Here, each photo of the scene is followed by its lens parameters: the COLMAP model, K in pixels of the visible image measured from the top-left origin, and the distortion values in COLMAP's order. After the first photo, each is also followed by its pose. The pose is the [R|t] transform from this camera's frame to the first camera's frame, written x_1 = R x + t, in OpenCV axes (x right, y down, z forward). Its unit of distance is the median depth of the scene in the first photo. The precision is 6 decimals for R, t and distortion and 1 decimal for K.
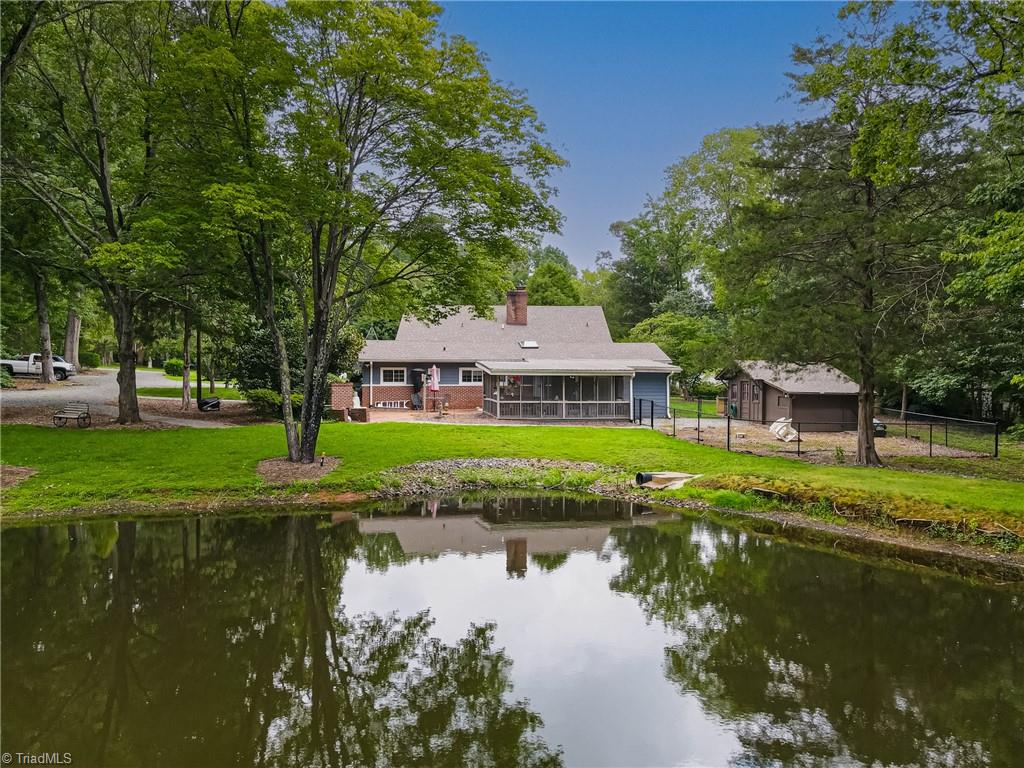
lens RADIAL K [[751.9, 0, 518.6], [0, 751.9, 382.3], [0, 0, 1]] dist [0.020361, 0.000241]
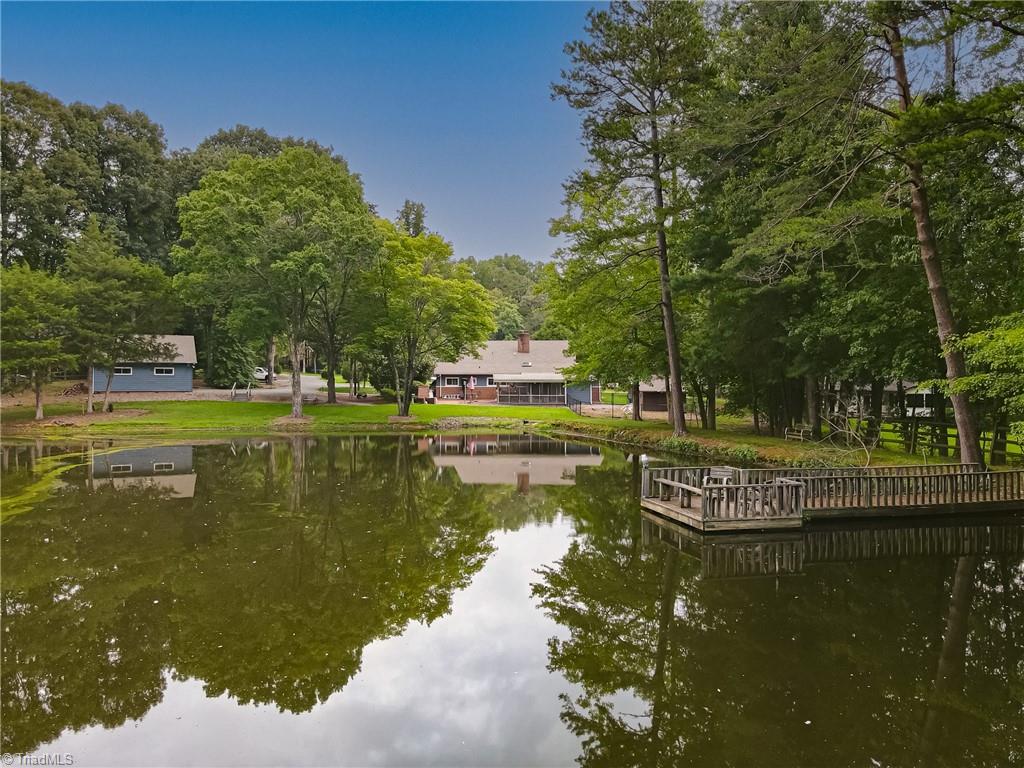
lens RADIAL K [[751.9, 0, 506.7], [0, 751.9, 380.9], [0, 0, 1]] dist [0.020361, 0.000241]
pose [[0.988345, 0.002437, -0.152214, 0.282563], [-0.002420, 0.999997, 0.000297, -0.012419], [0.152214, 0.000074, 0.988348, -0.932141]]
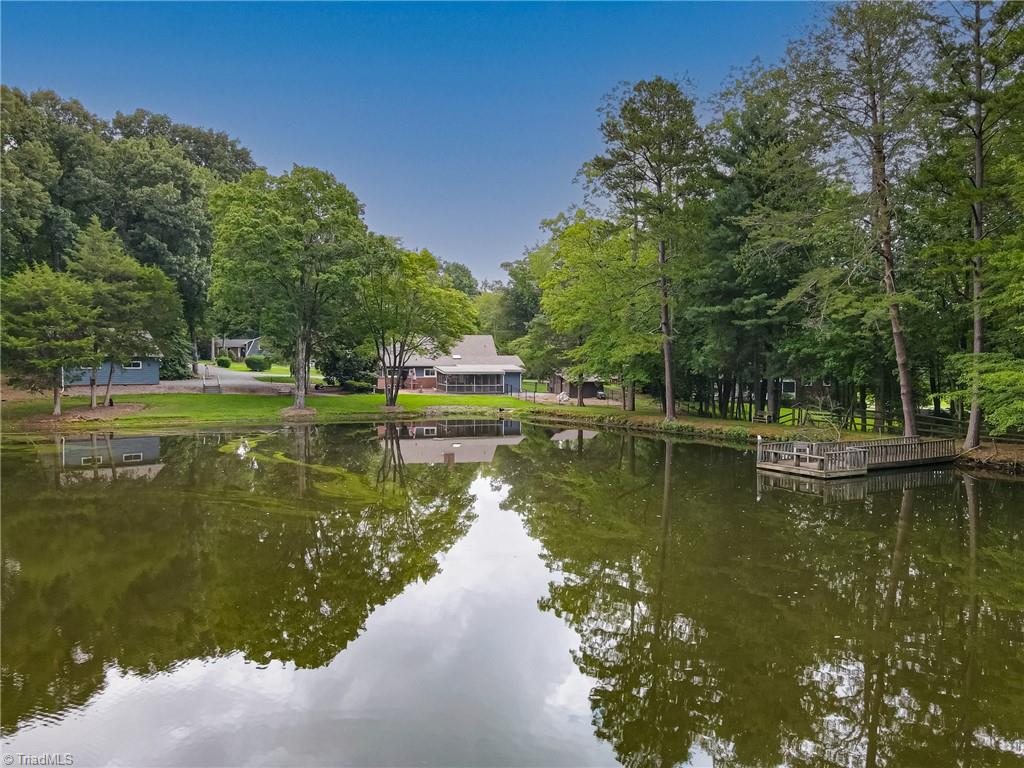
lens RADIAL K [[751.9, 0, 505.0], [0, 751.9, 384.1], [0, 0, 1]] dist [0.020361, 0.000241]
pose [[0.993248, 0.000213, 0.116007, -0.107921], [-0.003759, 0.999532, 0.030351, -0.045521], [-0.115947, -0.030583, 0.992785, -1.225154]]
